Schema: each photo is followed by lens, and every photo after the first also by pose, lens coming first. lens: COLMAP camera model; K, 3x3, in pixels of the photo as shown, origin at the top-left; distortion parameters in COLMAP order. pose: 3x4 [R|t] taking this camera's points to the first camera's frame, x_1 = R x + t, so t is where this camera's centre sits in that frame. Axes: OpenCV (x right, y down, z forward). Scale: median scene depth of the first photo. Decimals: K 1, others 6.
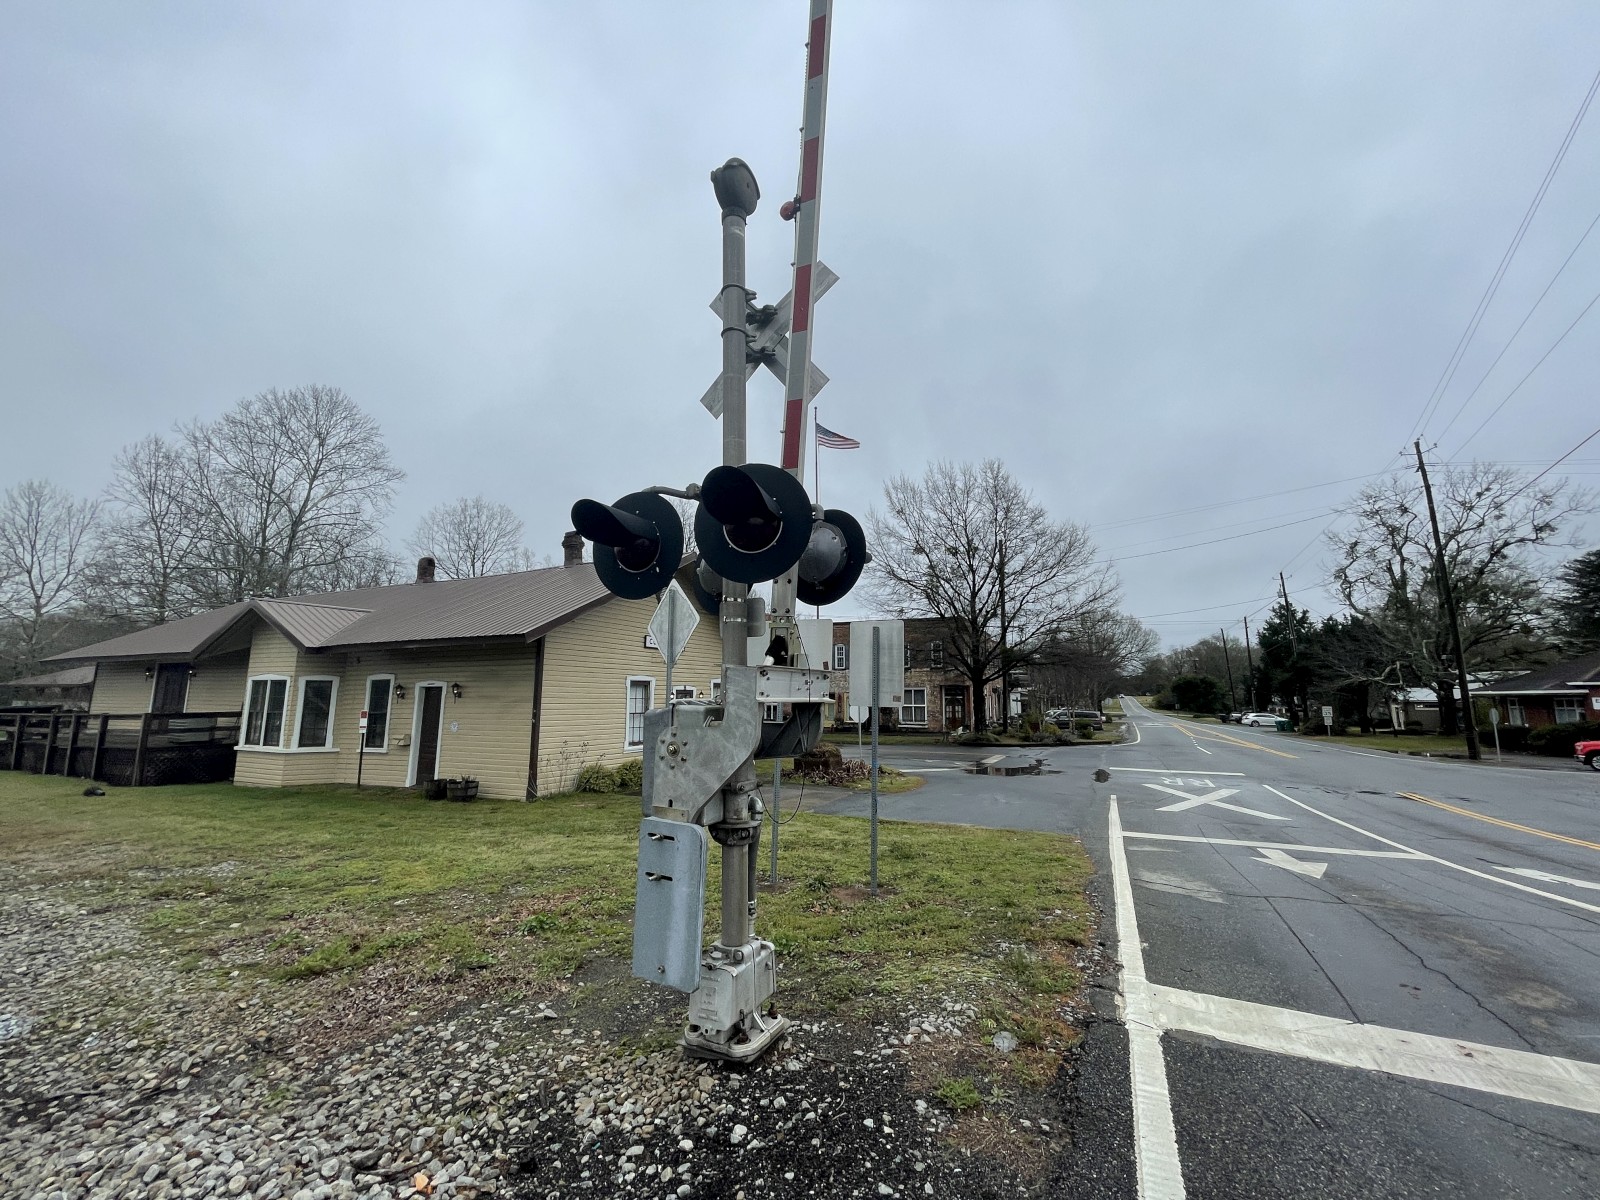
lens RADIAL K [[636.1, 0, 800.0], [0, 636.1, 600.0], [0, 0, 1]] dist [-0.001168, -0.000104]
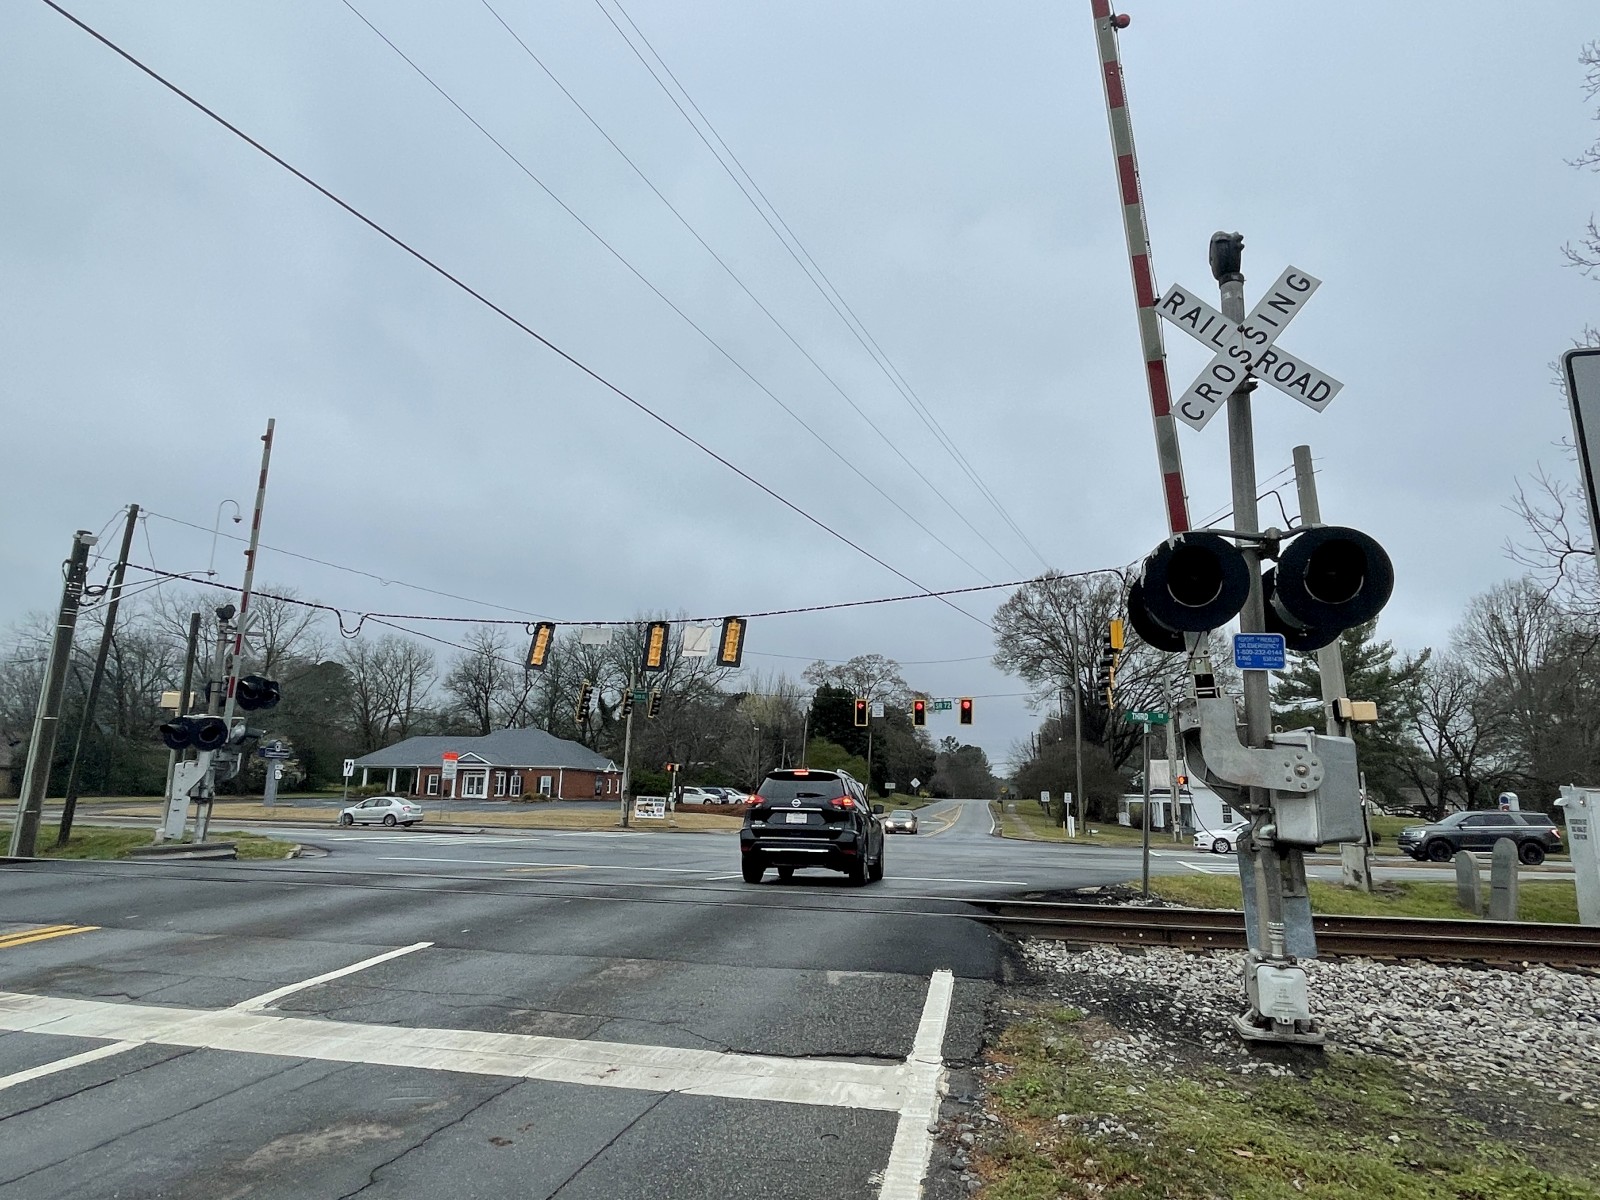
lens RADIAL K [[932.1, 0, 802.9], [0, 932.1, 597.7], [0, 0, 1]] dist [-0.002475, -0.000967]
pose [[-0.969157, -0.068030, -0.236869, 0.956704], [0.022149, 0.933211, -0.358646, 0.463527], [0.245448, -0.352831, -0.902921, 2.146981]]
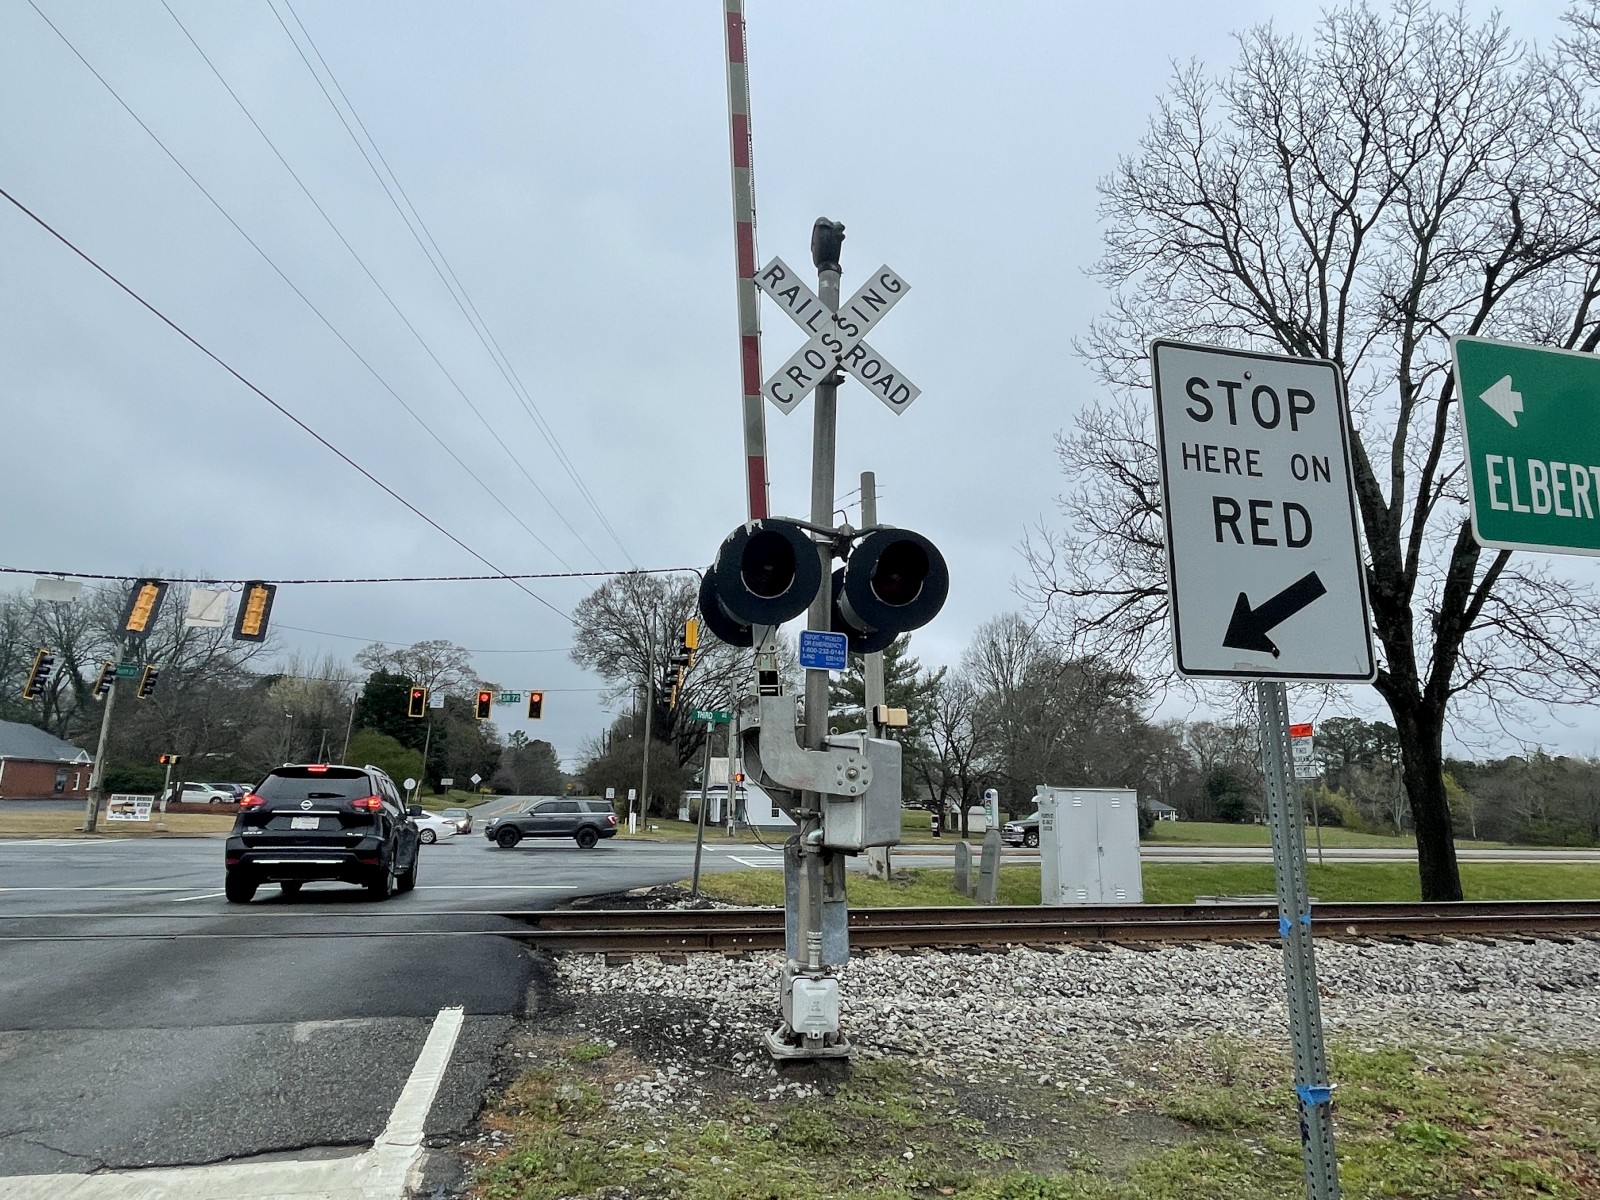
lens RADIAL K [[938.2, 0, 800.0], [0, 938.2, 600.0], [0, 0, 1]] dist [-0.002278, 0.000022]
pose [[-0.770071, -0.142822, -0.621766, 0.833029], [0.089382, 0.940851, -0.326818, 0.423786], [0.631666, -0.307248, -0.711757, 1.986391]]
